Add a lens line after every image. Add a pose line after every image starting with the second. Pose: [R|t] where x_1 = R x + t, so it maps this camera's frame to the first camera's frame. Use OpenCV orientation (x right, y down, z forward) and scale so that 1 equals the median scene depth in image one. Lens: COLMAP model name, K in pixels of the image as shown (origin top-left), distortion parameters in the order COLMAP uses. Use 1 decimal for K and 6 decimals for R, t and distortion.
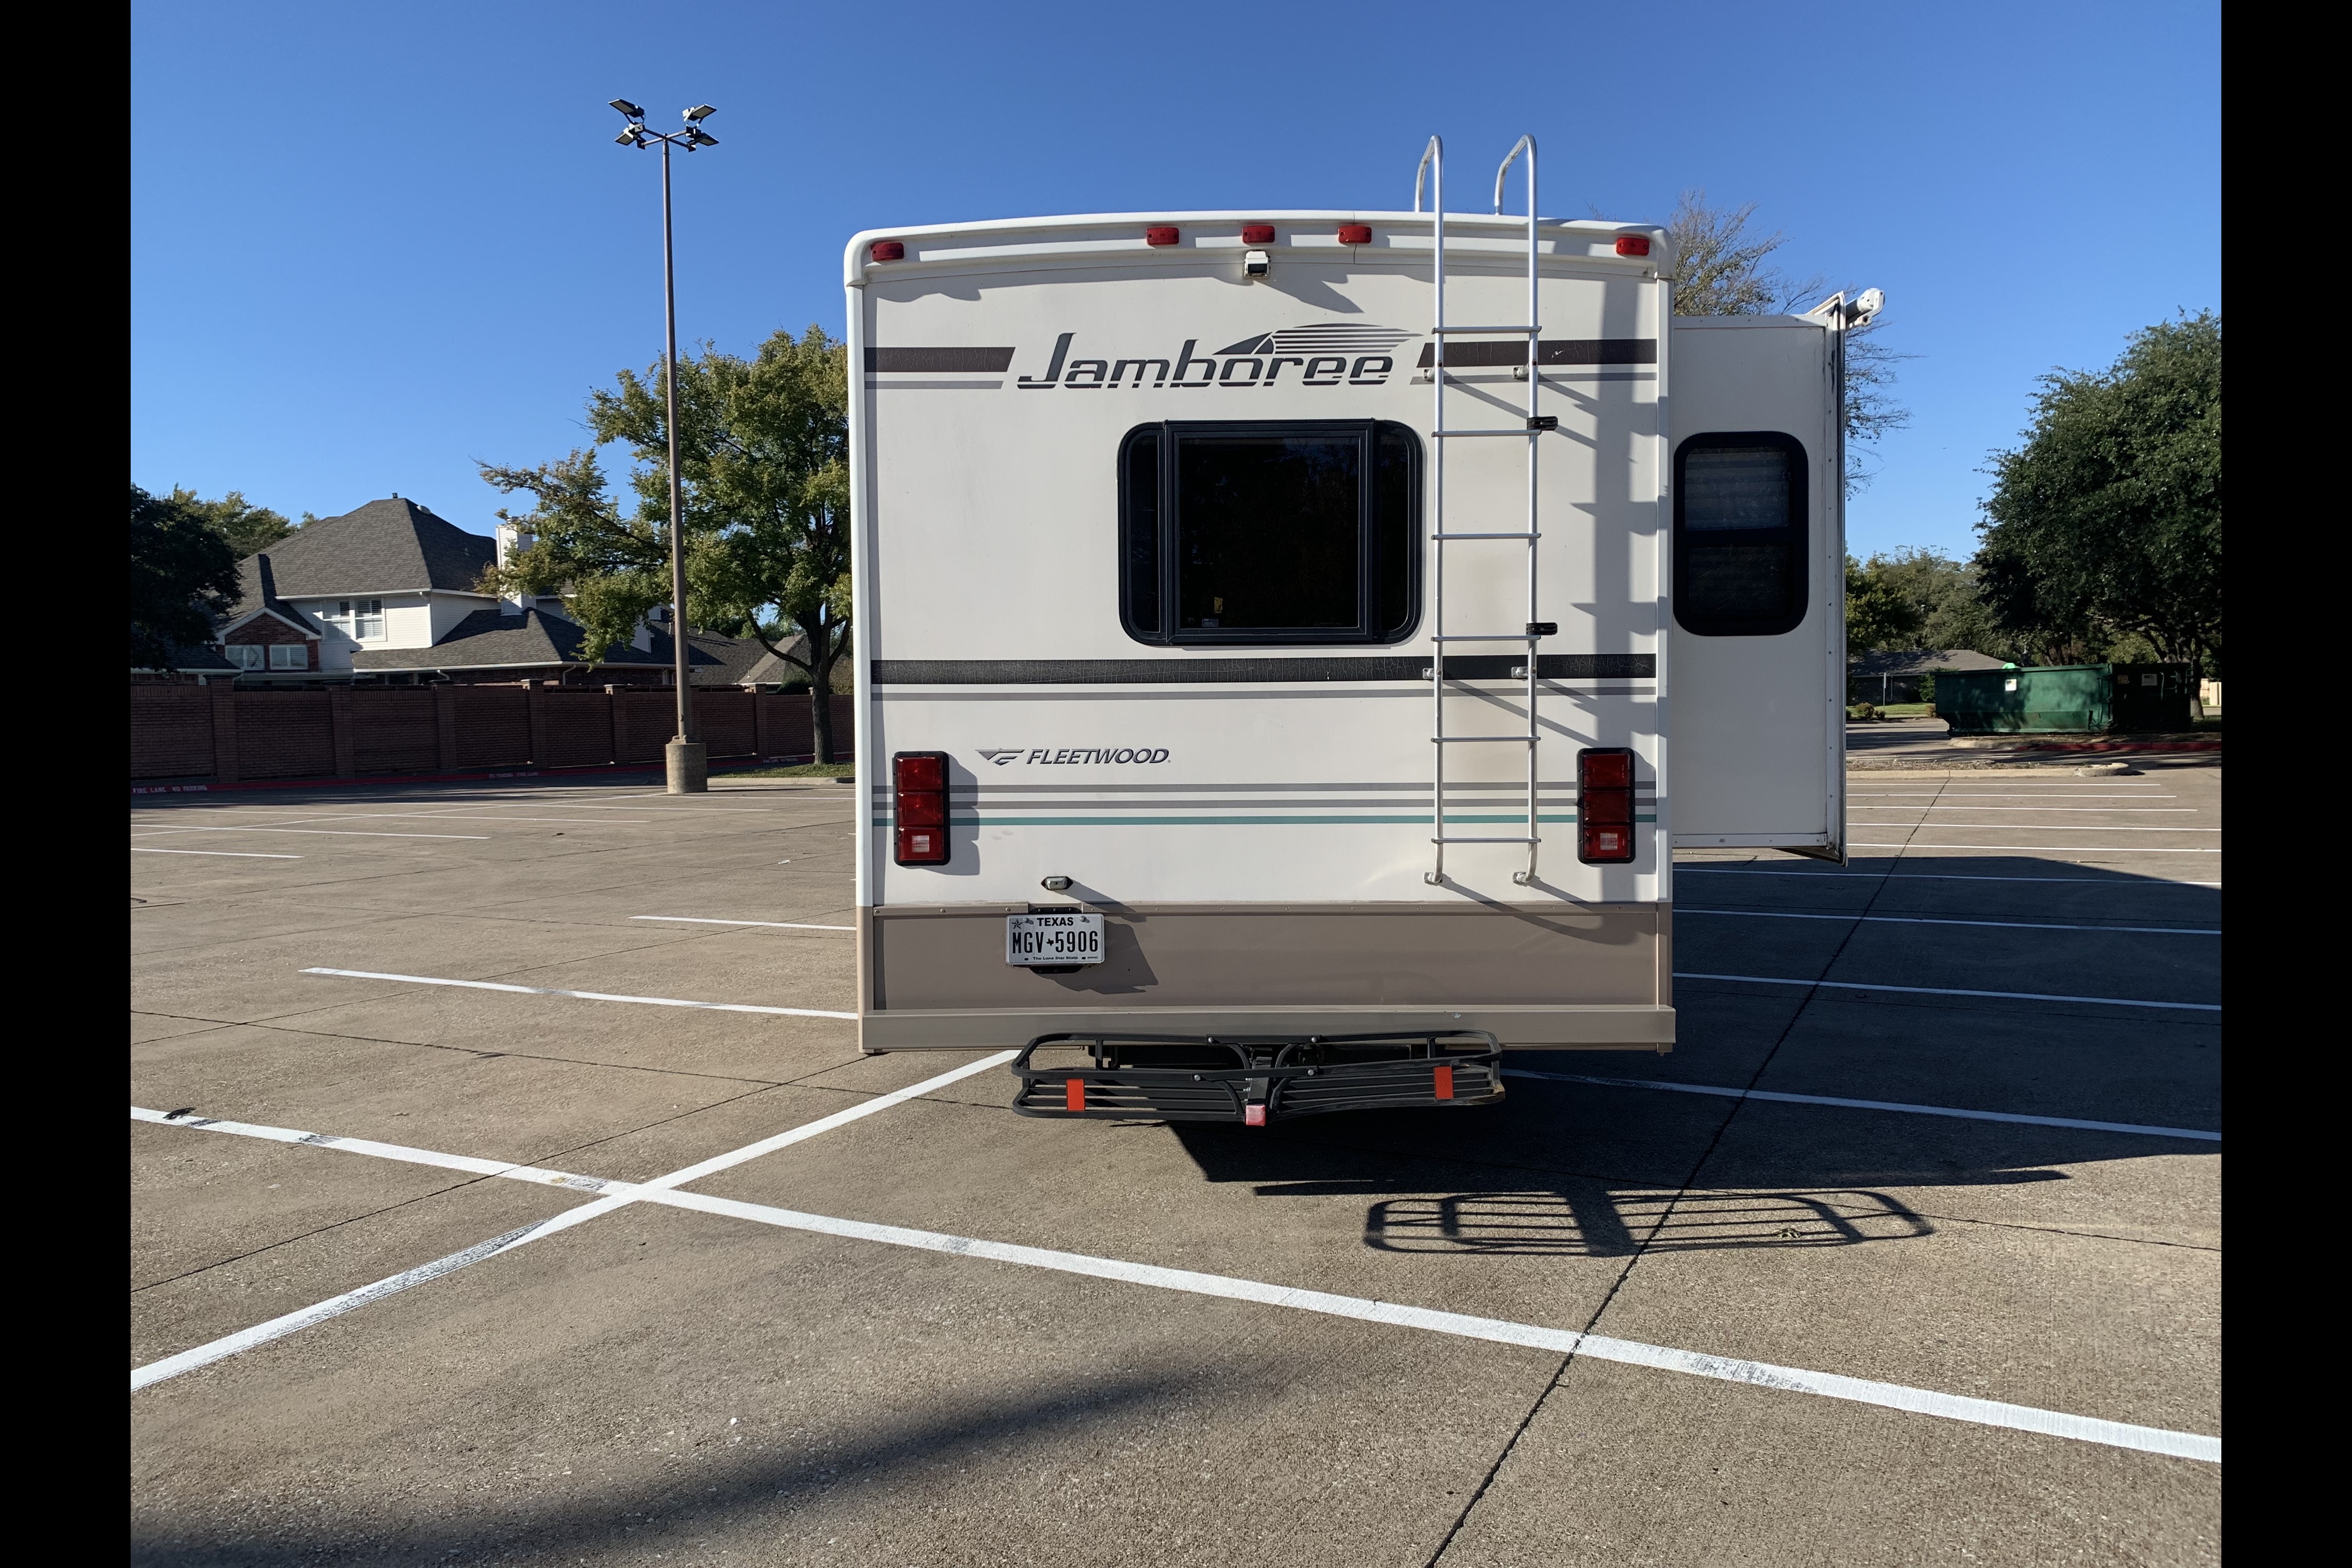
lens RADIAL K [[1574.0, 0, 1176.0], [0, 1574.0, 784.0], [0, 0, 1]] dist [0.002536, -0.000294]
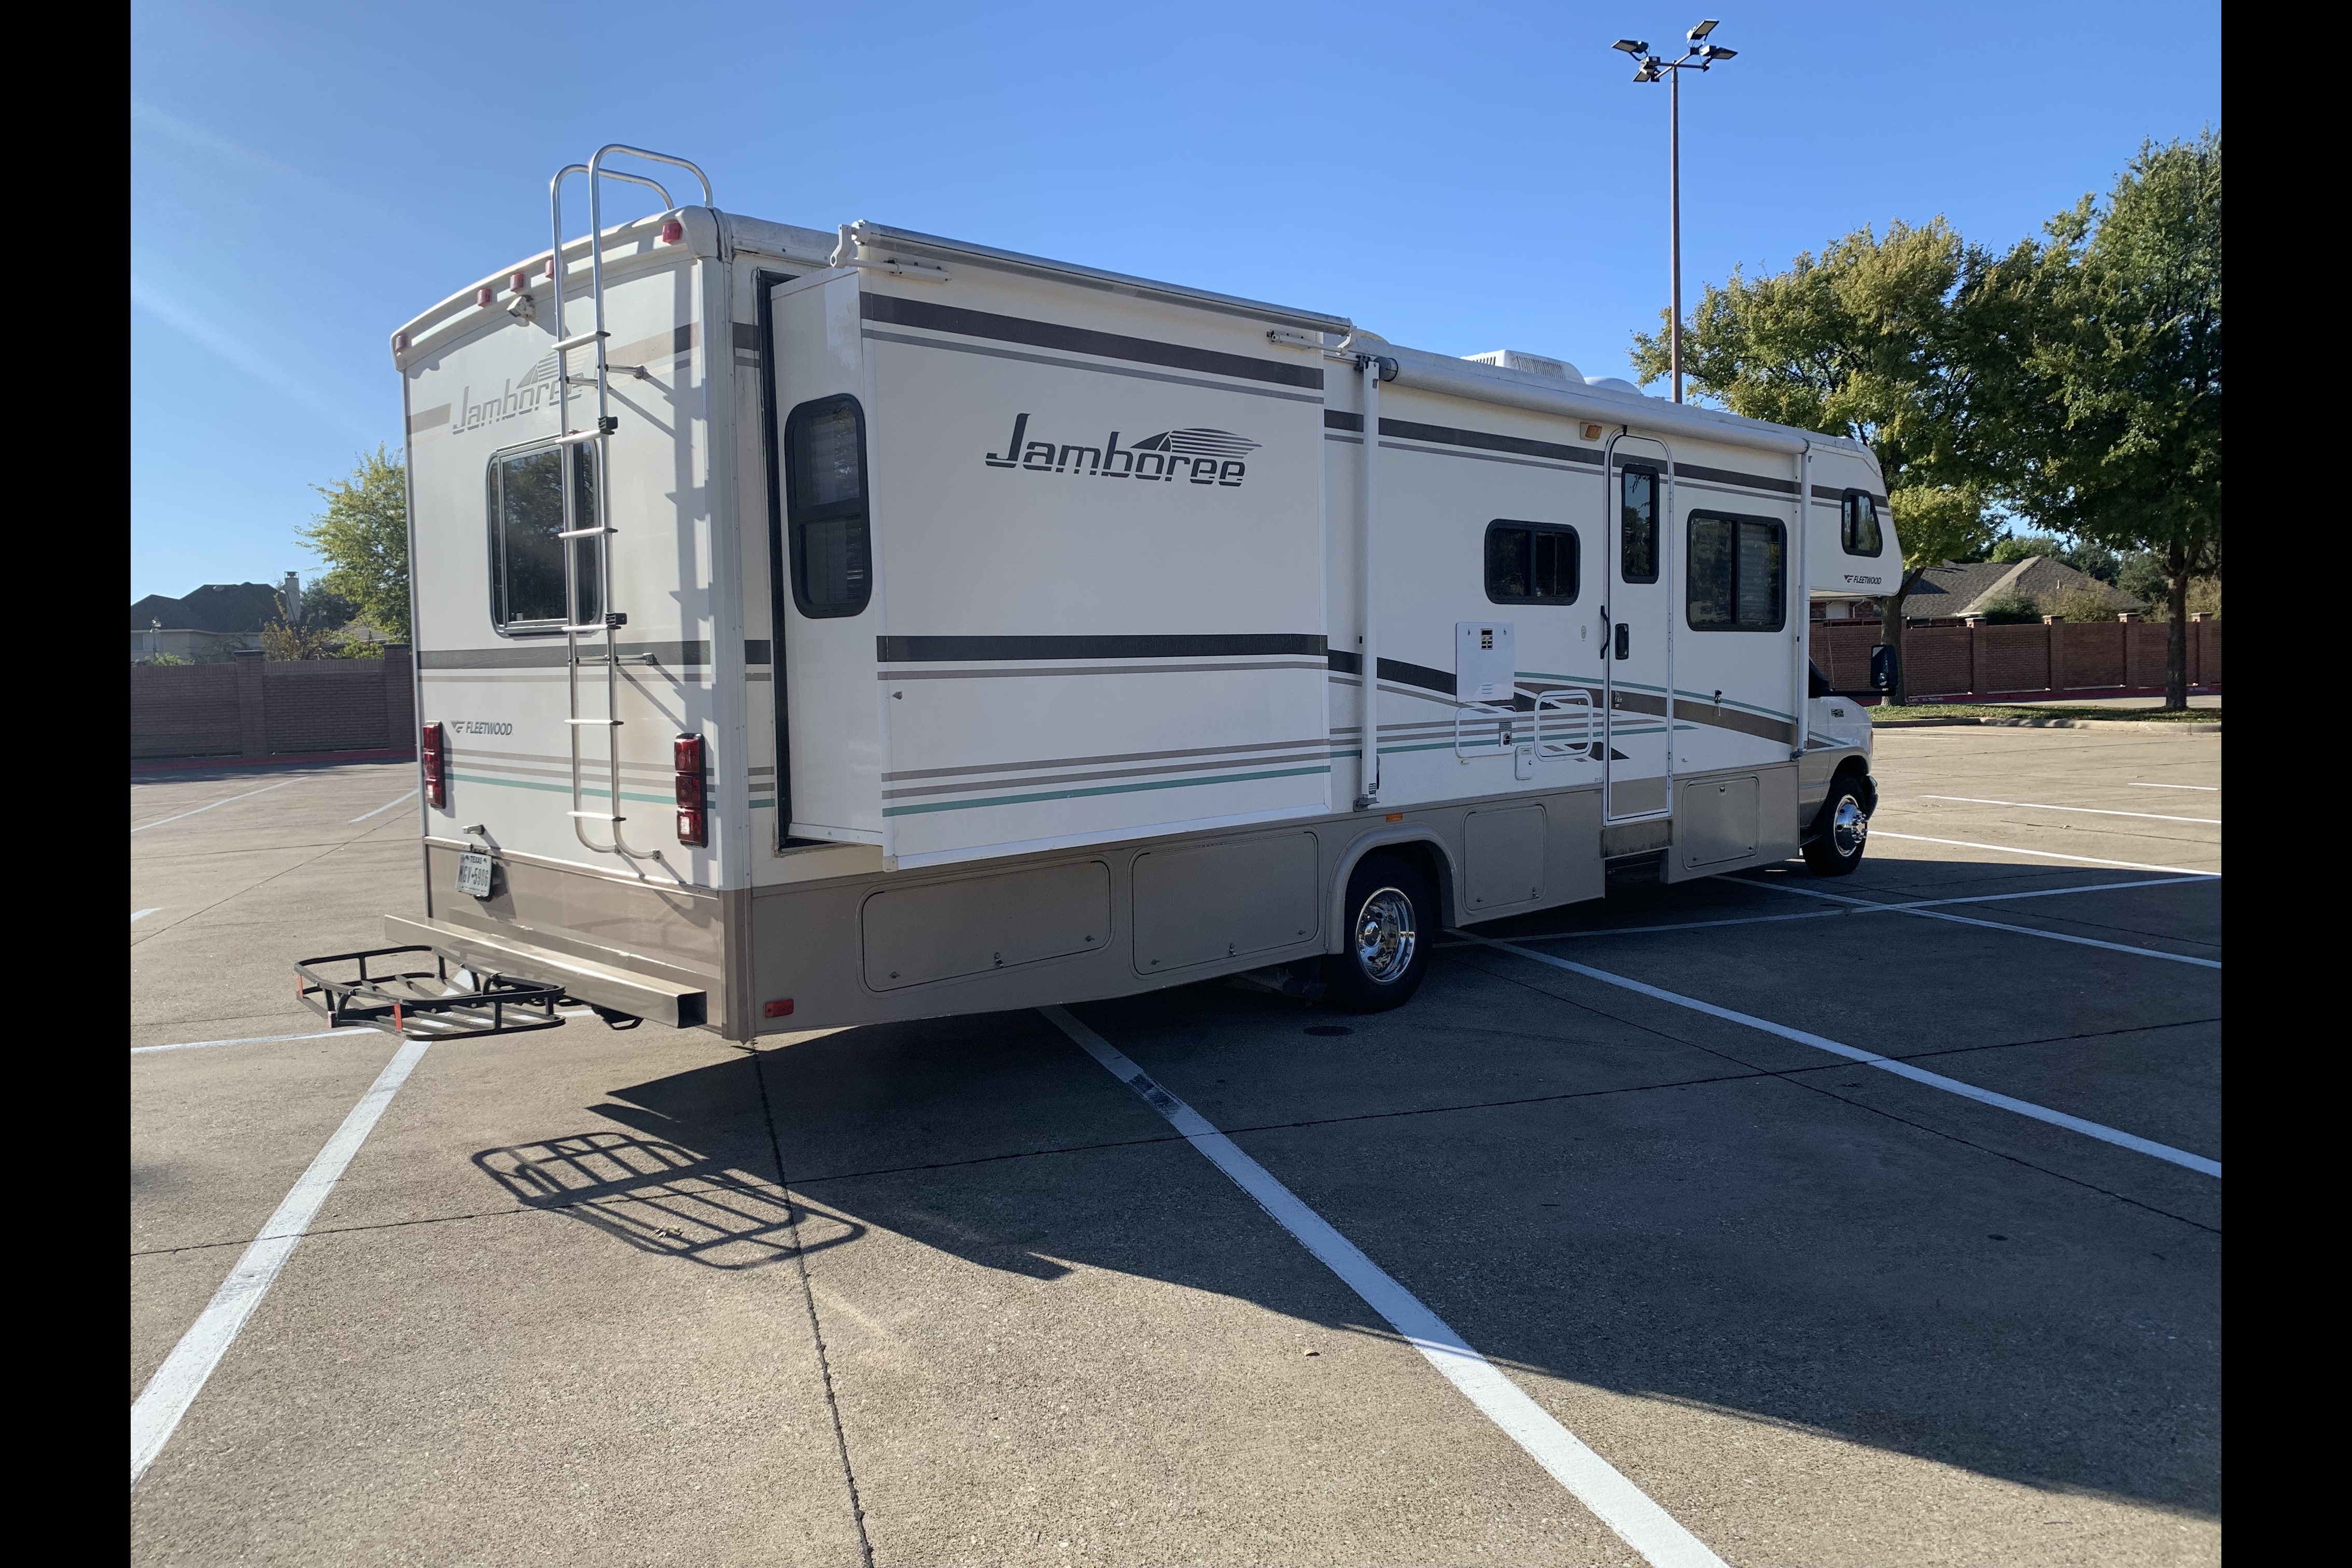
lens RADIAL K [[1583.7, 0, 1176.0], [0, 1583.7, 784.0], [0, 0, 1]] dist [0.046358, -0.082936]
pose [[0.709750, 0.051359, -0.702579, 1.225075], [-0.022498, 0.998483, 0.050262, -0.049060], [0.704094, -0.019867, 0.709829, 0.492188]]
